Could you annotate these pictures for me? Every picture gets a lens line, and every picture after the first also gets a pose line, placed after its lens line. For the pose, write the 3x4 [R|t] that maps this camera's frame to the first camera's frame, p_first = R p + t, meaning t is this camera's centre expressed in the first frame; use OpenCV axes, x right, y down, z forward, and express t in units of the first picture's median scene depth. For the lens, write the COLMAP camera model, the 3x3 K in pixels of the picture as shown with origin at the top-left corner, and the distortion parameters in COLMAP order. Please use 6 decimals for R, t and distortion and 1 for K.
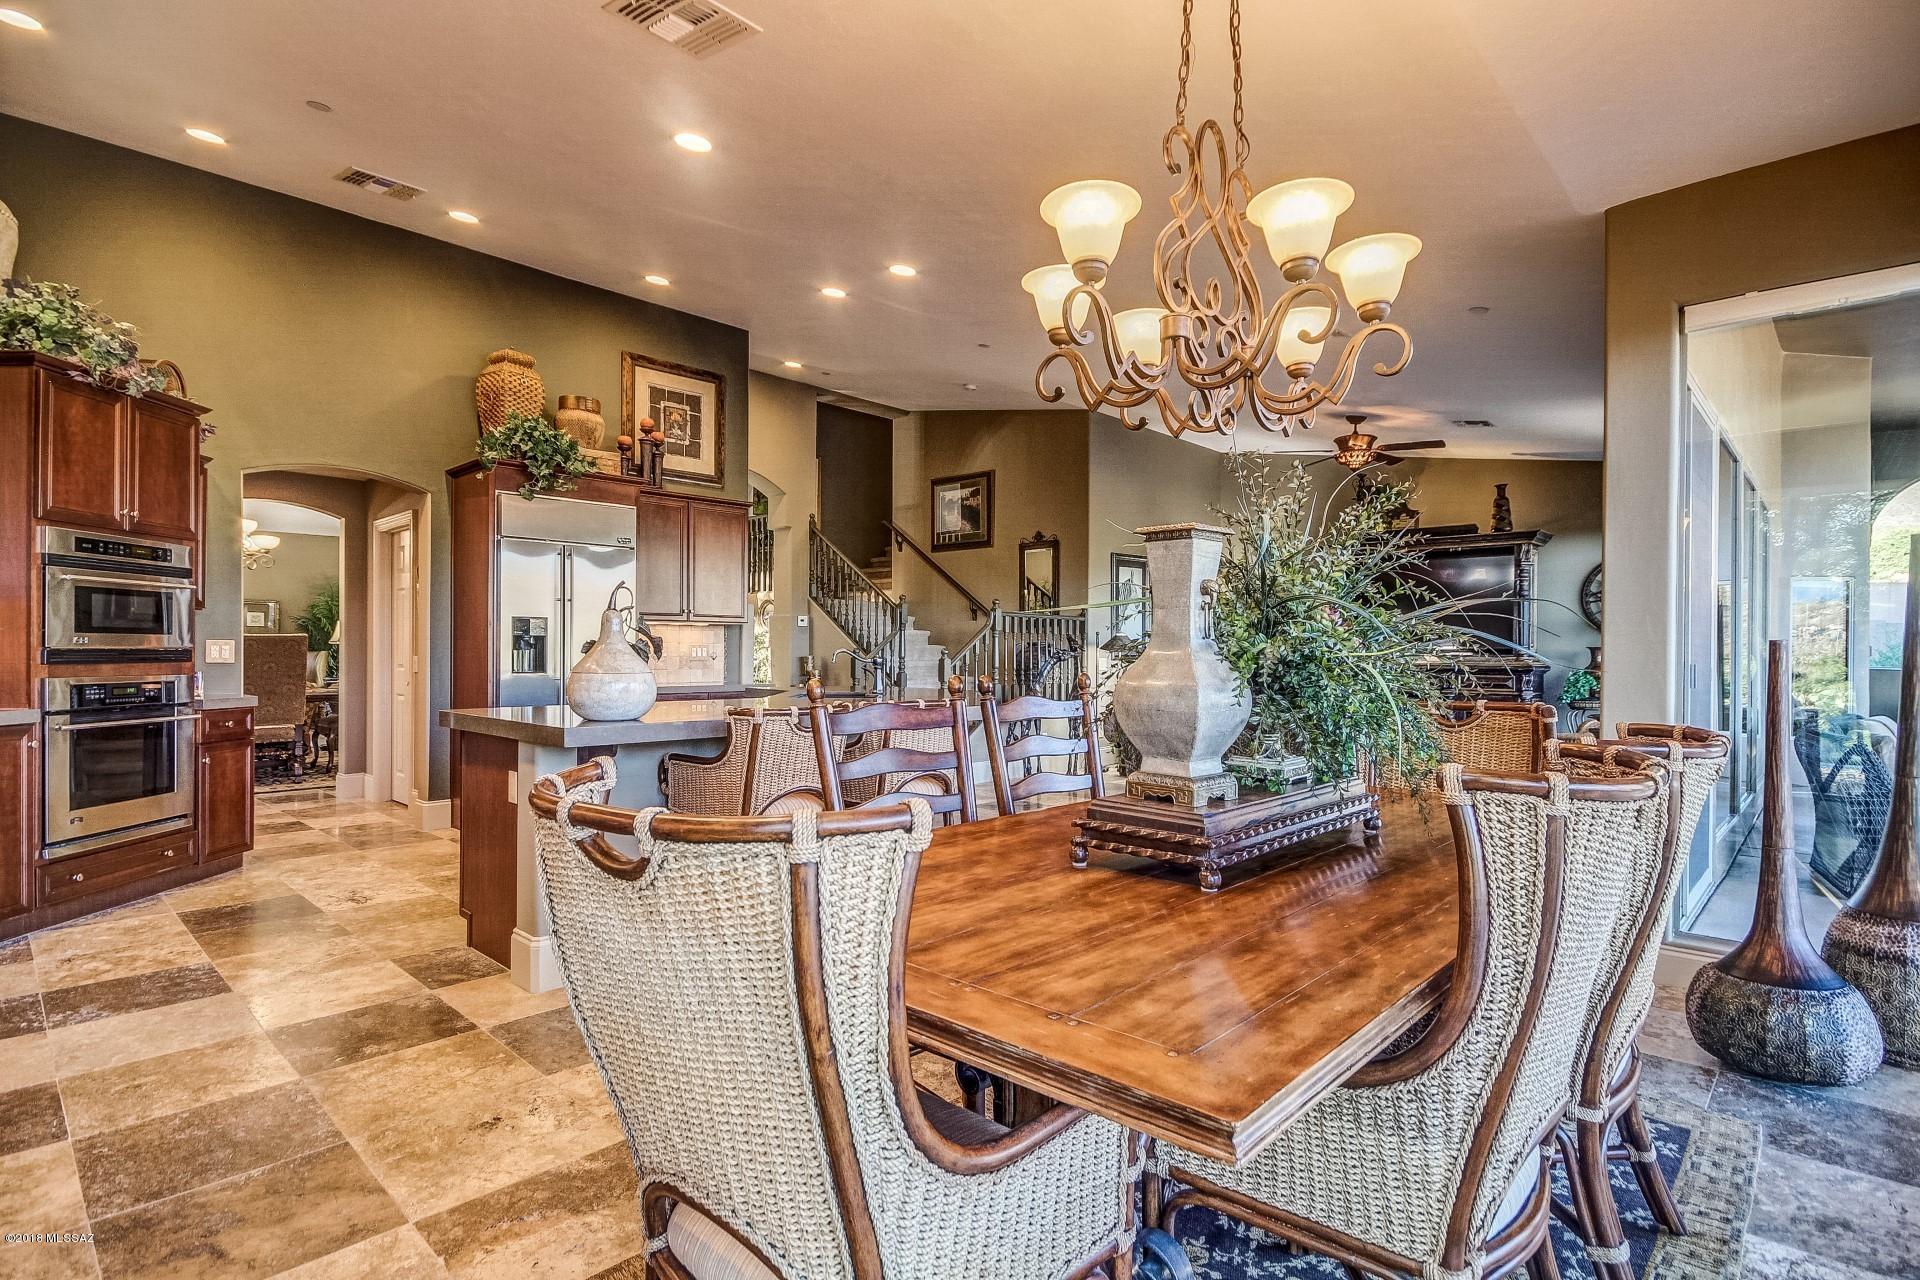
lens RADIAL K [[937.1, 0, 956.3], [0, 937.1, 647.5], [0, 0, 1]] dist [-0.001475, -0.017540]
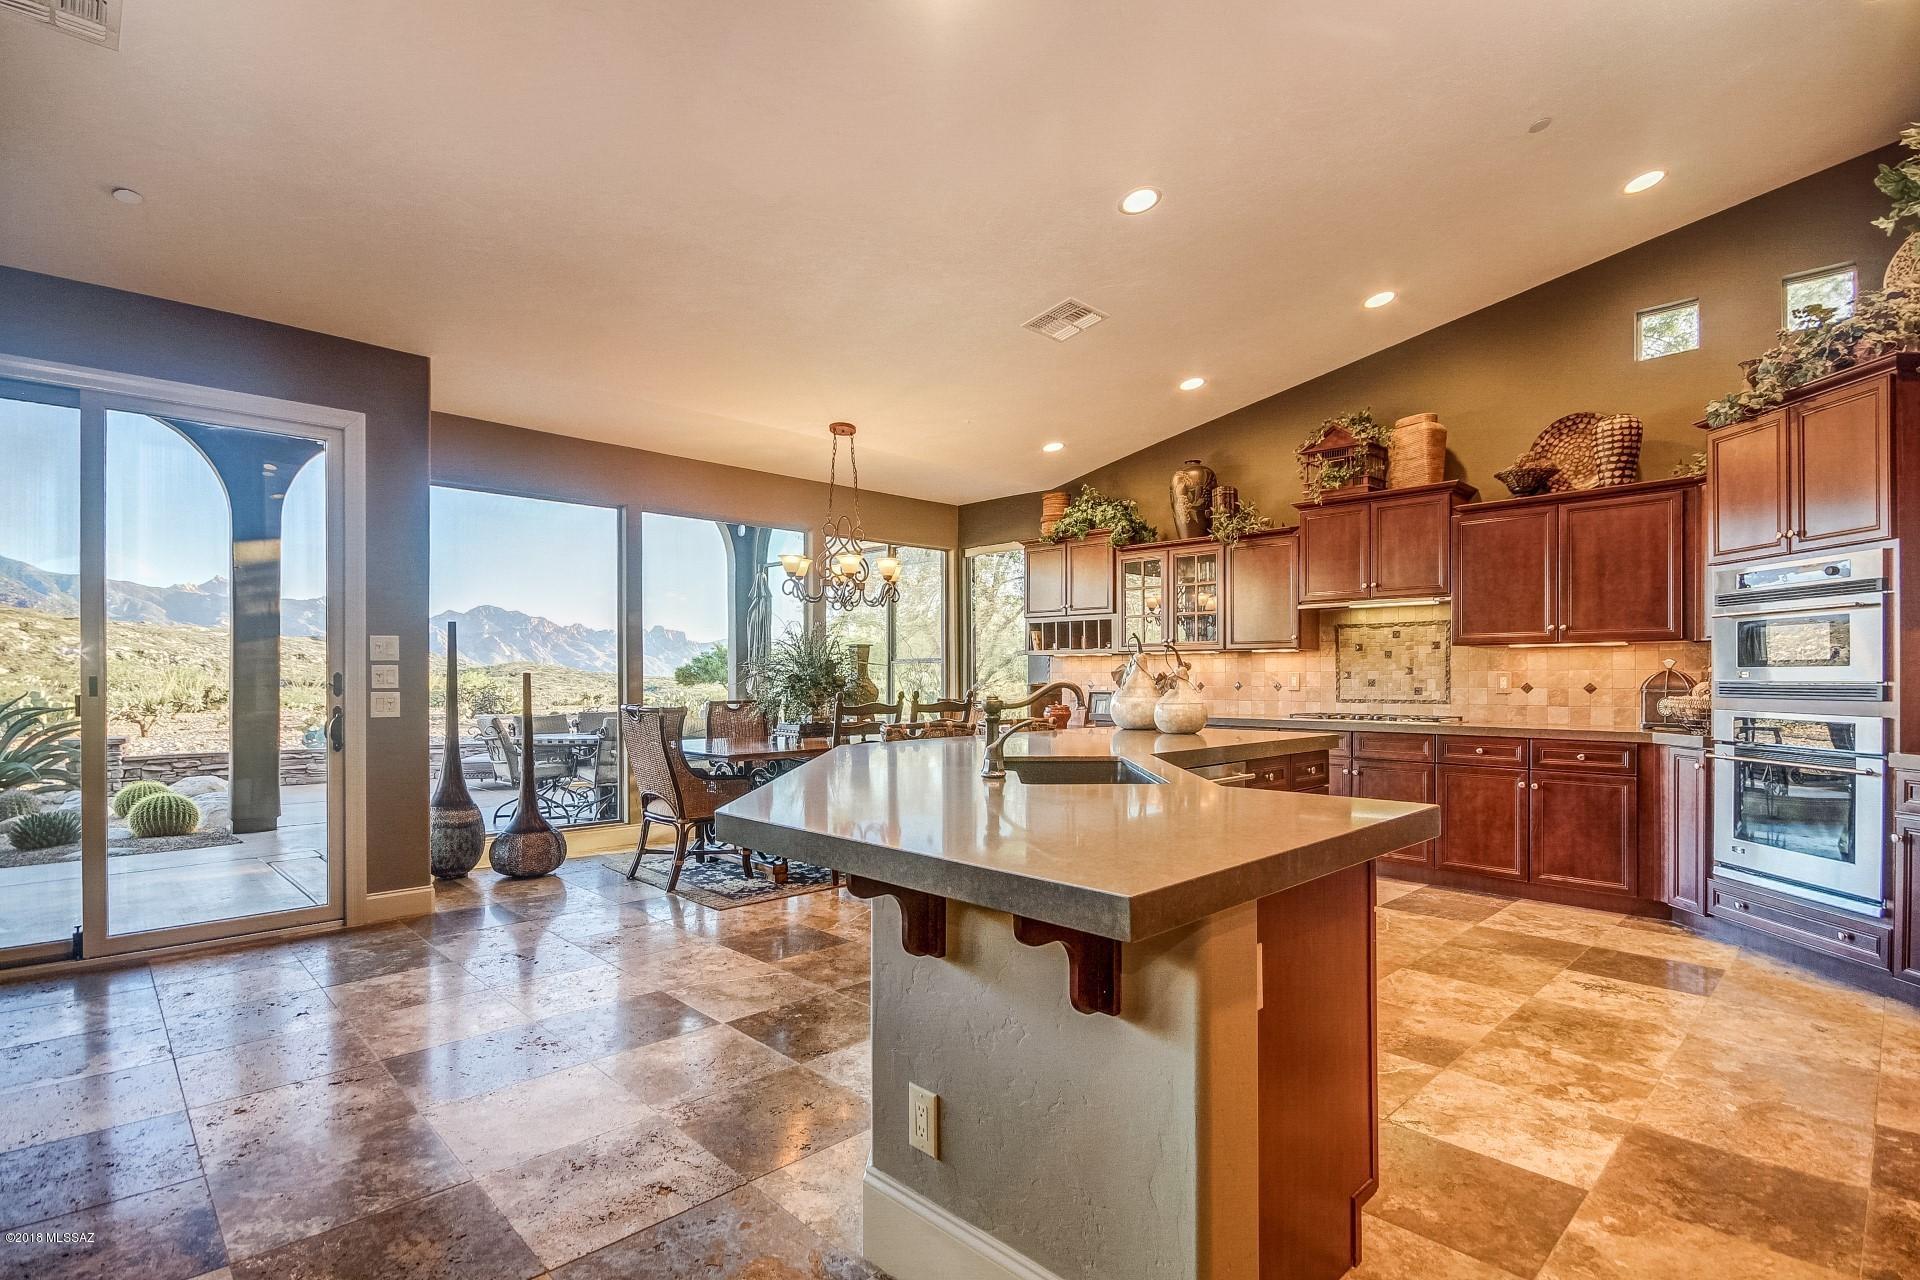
lens RADIAL K [[923.0, 0, 948.0], [0, 923.0, 675.5], [0, 0, 1]] dist [-0.003199, 0.015107]
pose [[-0.998814, -0.003545, 0.048561, -0.054978], [-0.003684, 0.999989, -0.002765, 0.000002], [-0.048551, -0.002940, -0.998816, 0.925623]]
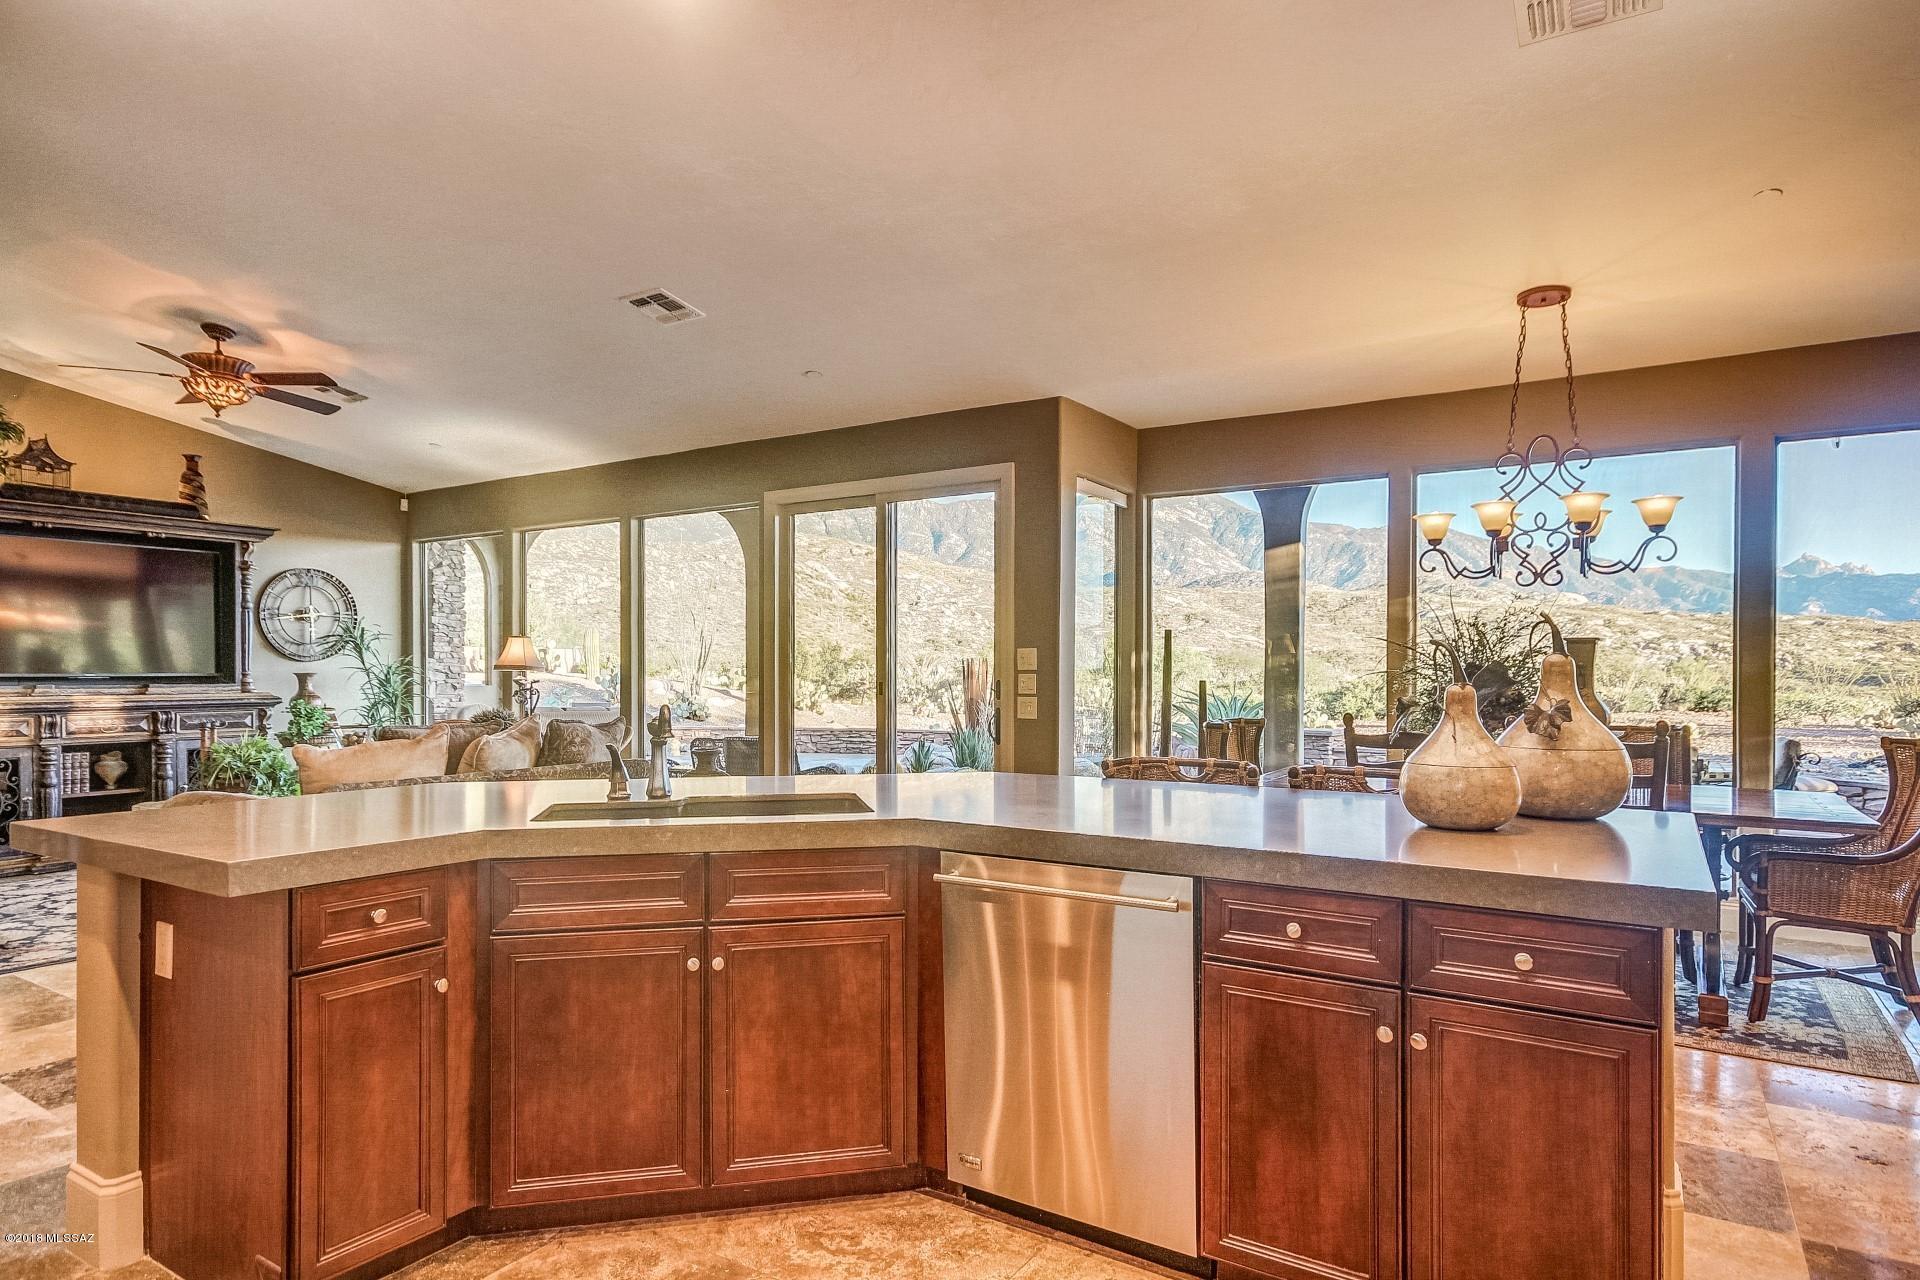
lens RADIAL K [[1084.9, 0, 943.7], [0, 1084.9, 681.1], [0, 0, 1]] dist [0.020095, 0.000615]
pose [[-0.187395, -0.015544, 0.982162, -0.405679], [-0.006983, 0.999871, 0.014492, -0.011630], [-0.982260, -0.004142, -0.187480, 0.603590]]
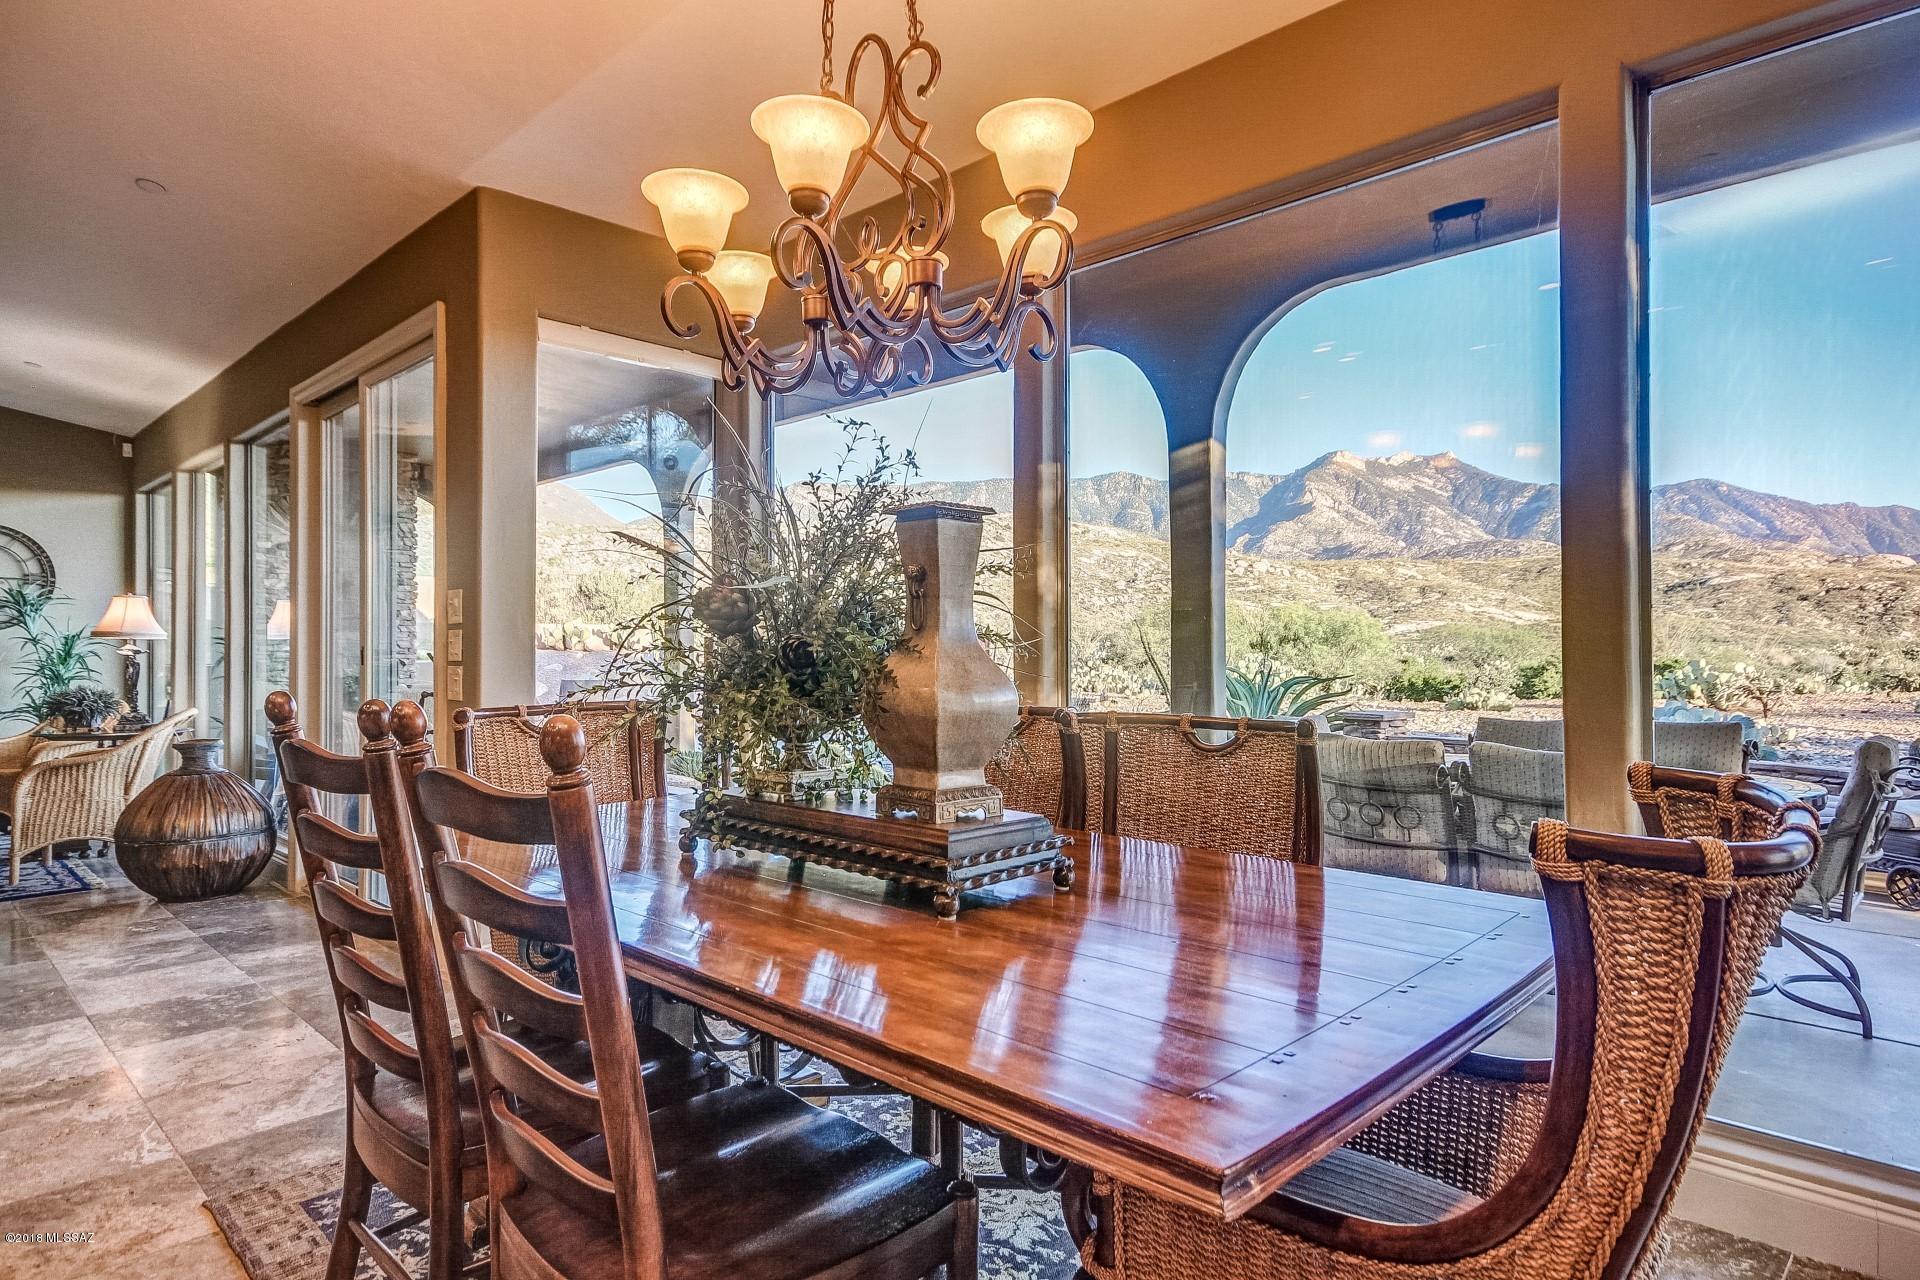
lens RADIAL K [[1070.3, 0, 960.0], [0, 1070.3, 640.0], [0, 0, 1]] dist [0.025631, 0.000110]
pose [[-0.000240, 0.002549, 0.999997, -0.165304], [0.000828, 0.999996, -0.002549, -0.001036], [-1.000000, 0.000827, -0.000242, 0.205197]]
